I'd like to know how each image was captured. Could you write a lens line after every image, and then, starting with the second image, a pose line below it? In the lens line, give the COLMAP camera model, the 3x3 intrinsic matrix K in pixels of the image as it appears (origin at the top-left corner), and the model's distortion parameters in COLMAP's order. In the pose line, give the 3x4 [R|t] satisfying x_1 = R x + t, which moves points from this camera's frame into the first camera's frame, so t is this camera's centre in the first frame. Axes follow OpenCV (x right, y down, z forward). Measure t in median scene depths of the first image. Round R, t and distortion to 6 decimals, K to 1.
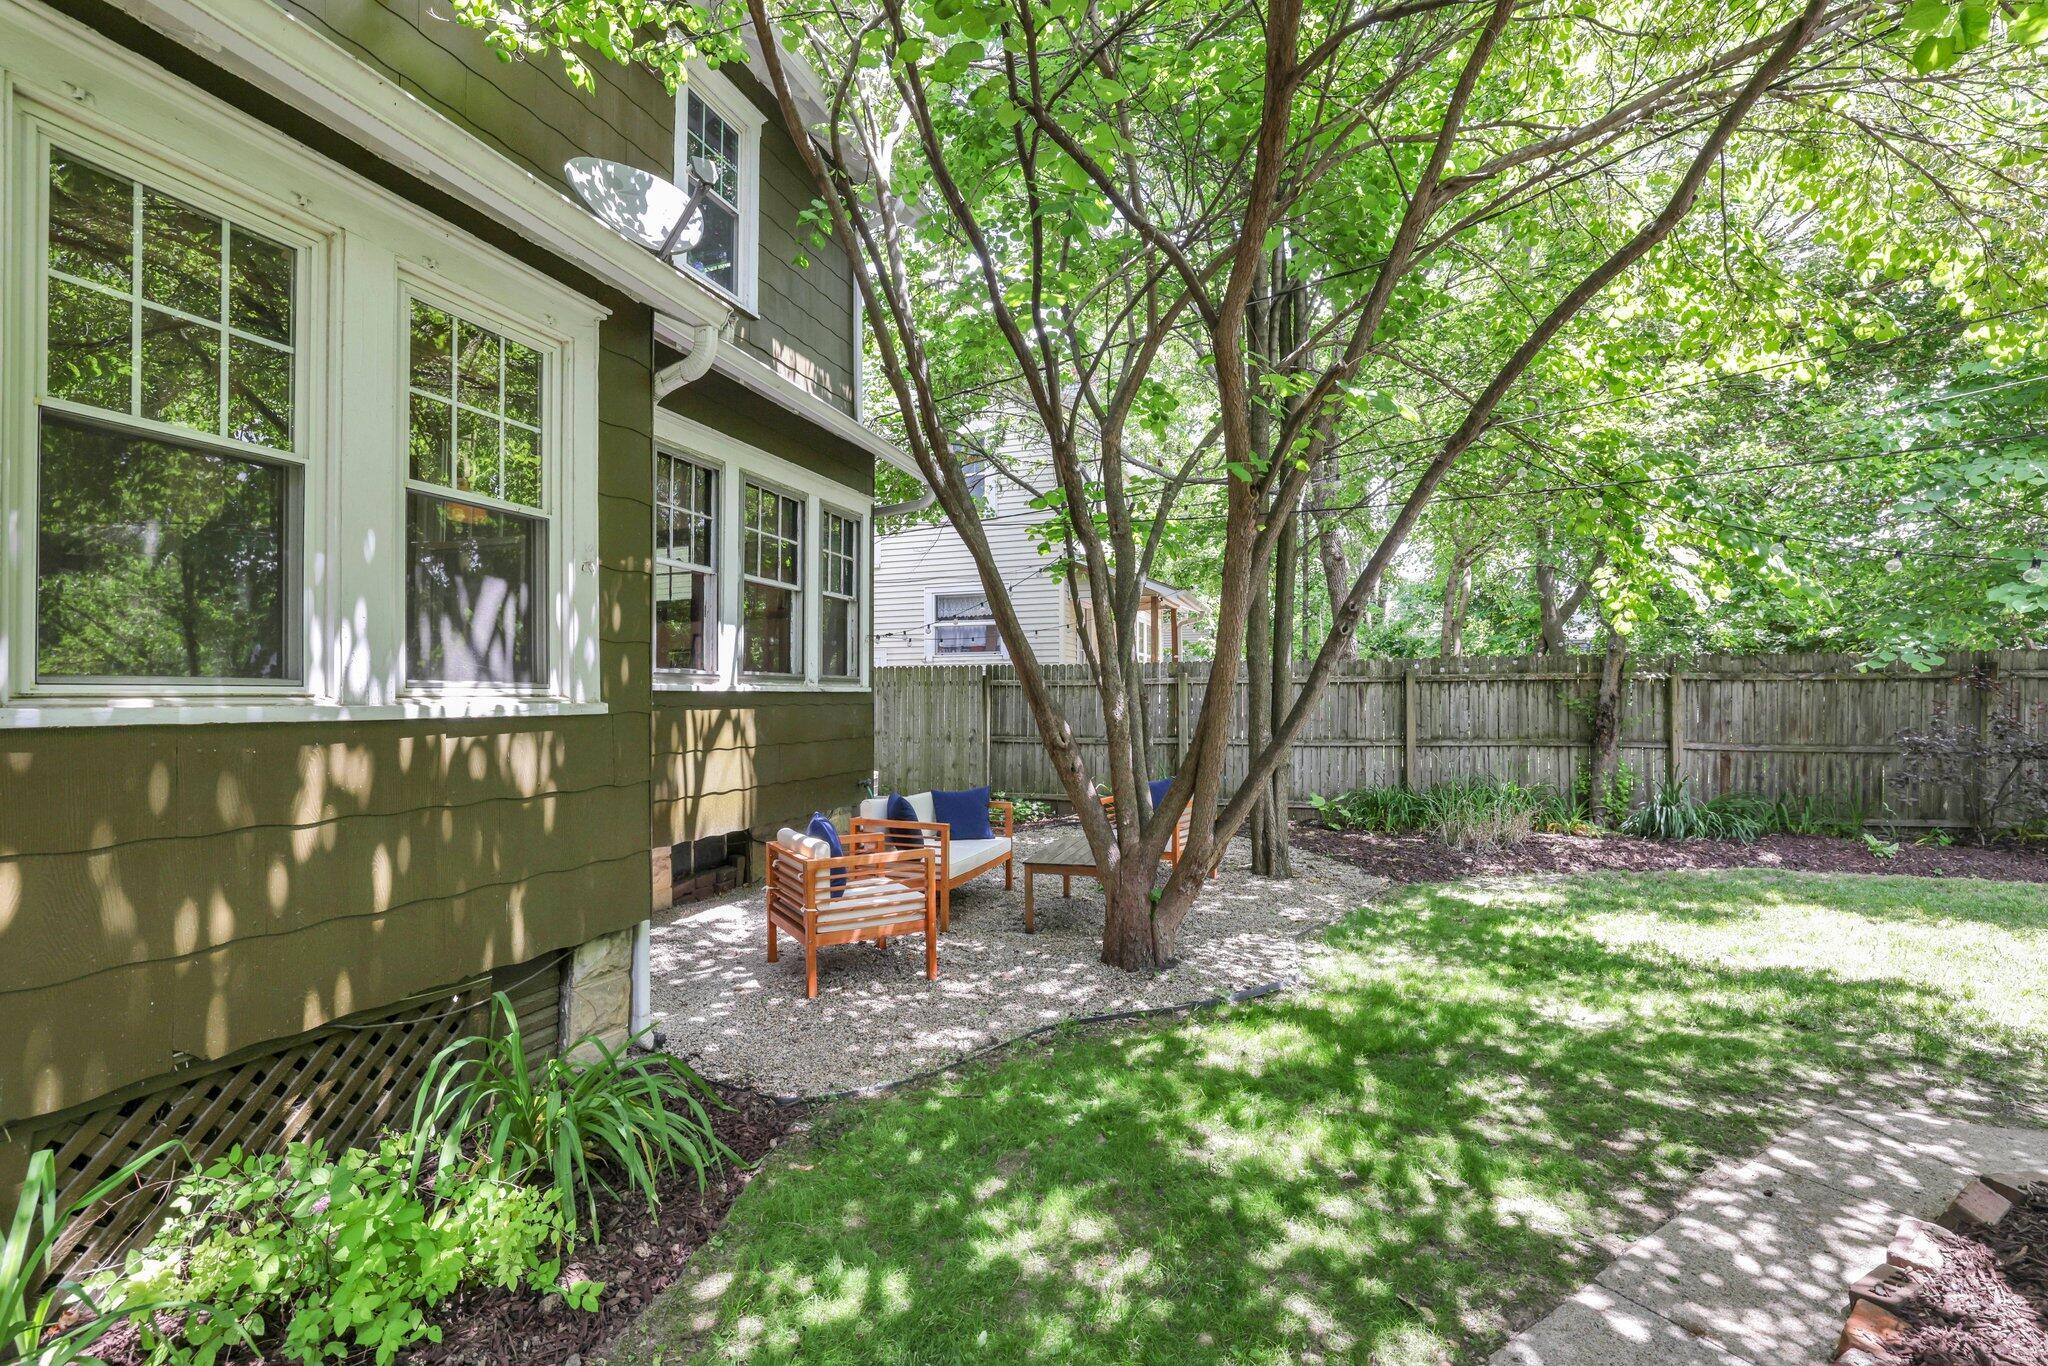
lens RADIAL K [[878.4, 0, 1024.0], [0, 878.4, 683.0], [0, 0, 1]] dist [-0.018550, 0.000017]
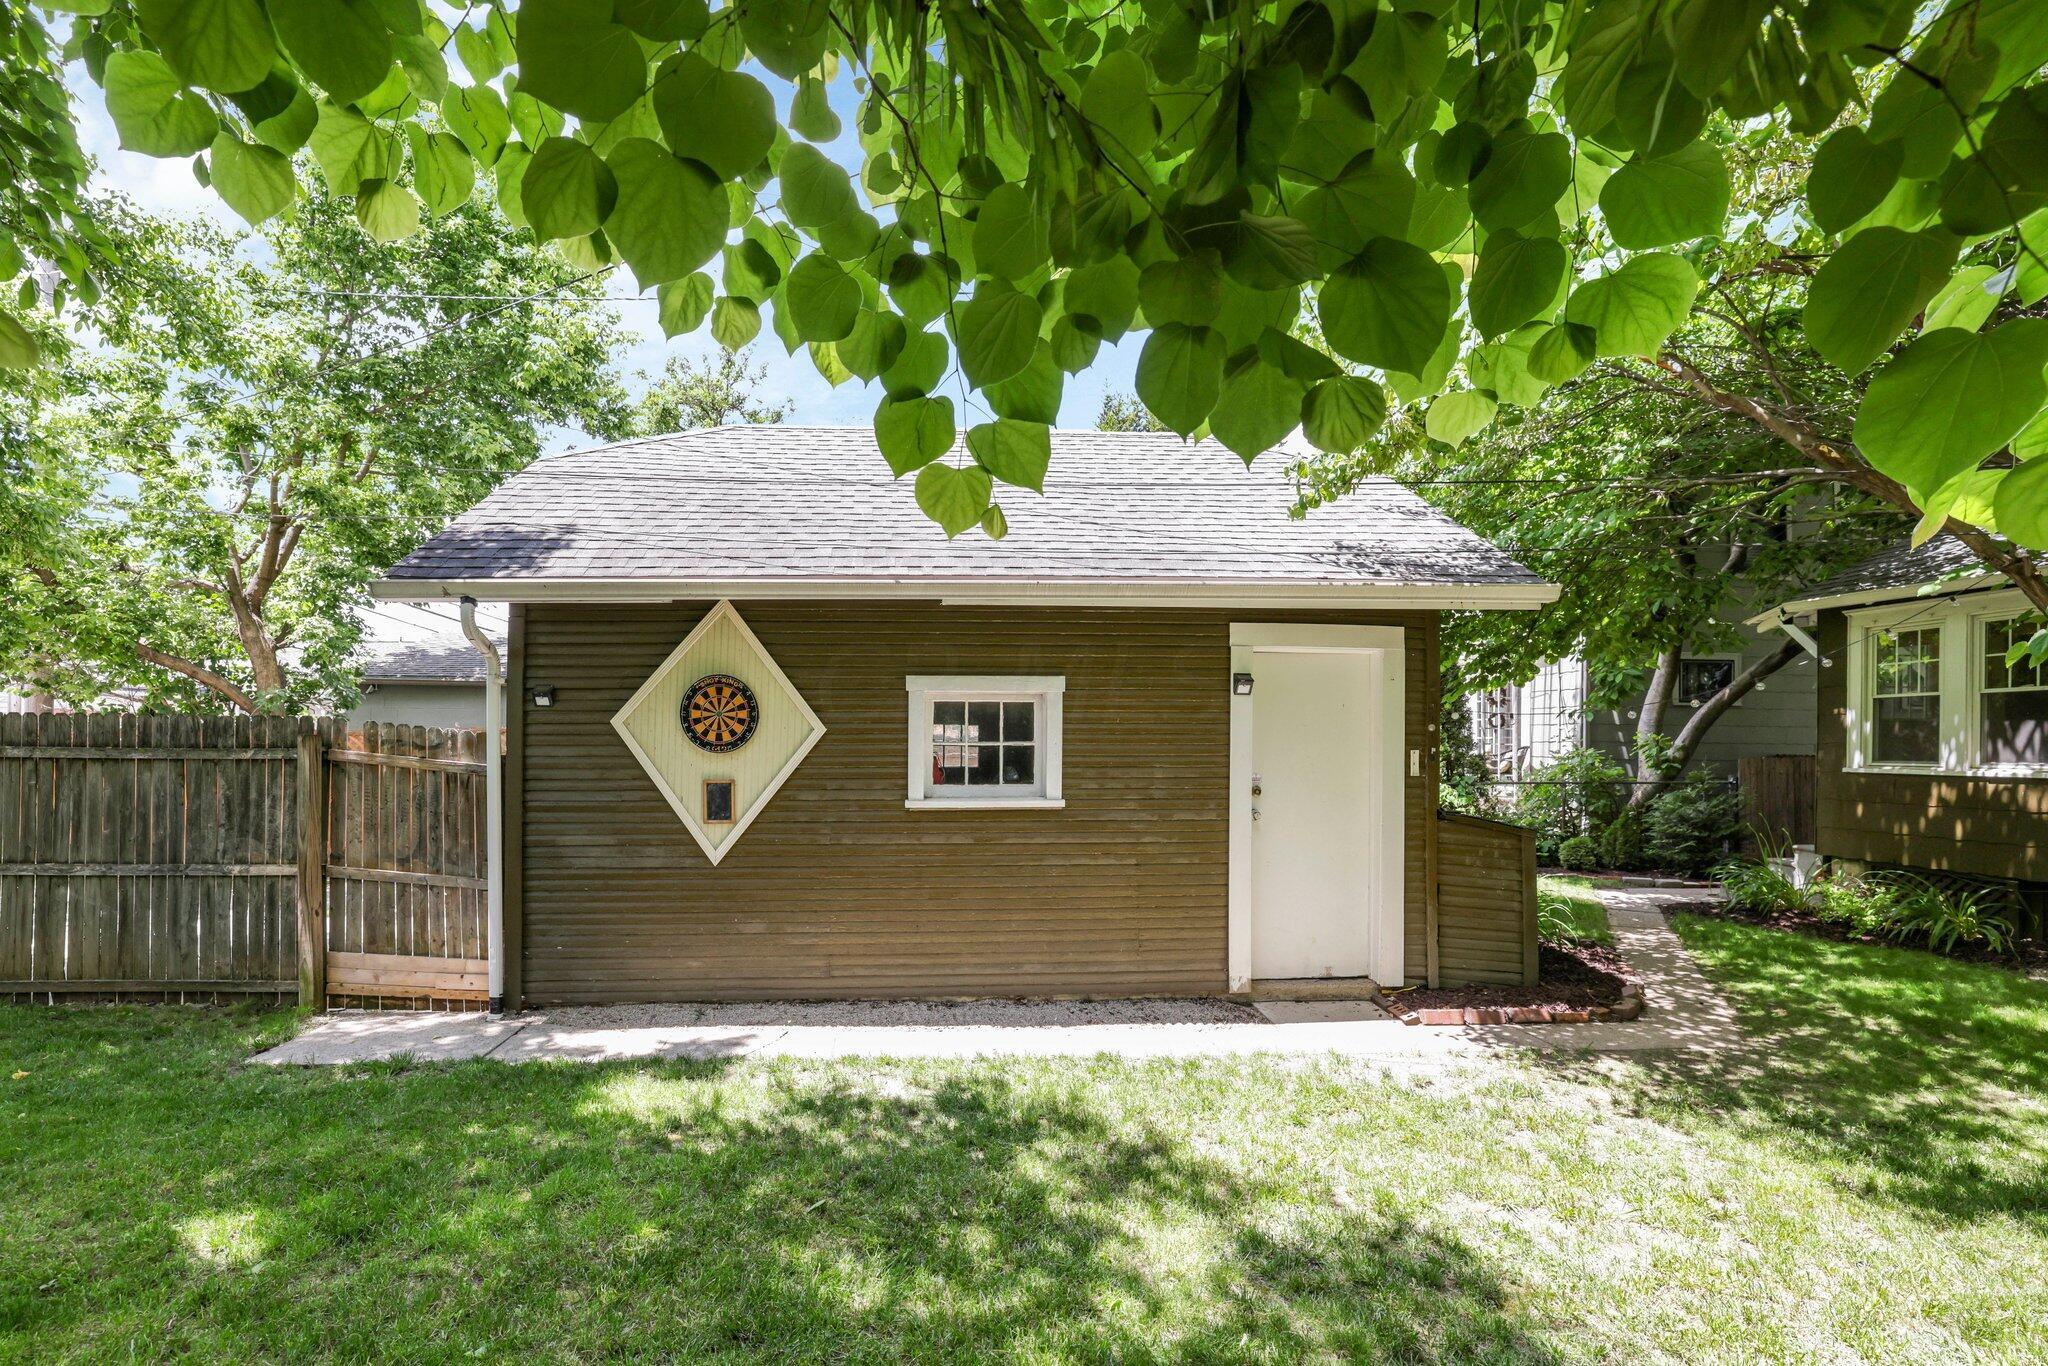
lens RADIAL K [[831.7, 0, 1020.6], [0, 831.7, 741.5], [0, 0, 1]] dist [0.000217, 0.000026]
pose [[-0.904276, 0.005113, -0.426917, 2.282495], [0.014119, 0.999739, -0.017933, -0.048817], [0.426714, -0.022244, -0.904113, 1.491743]]
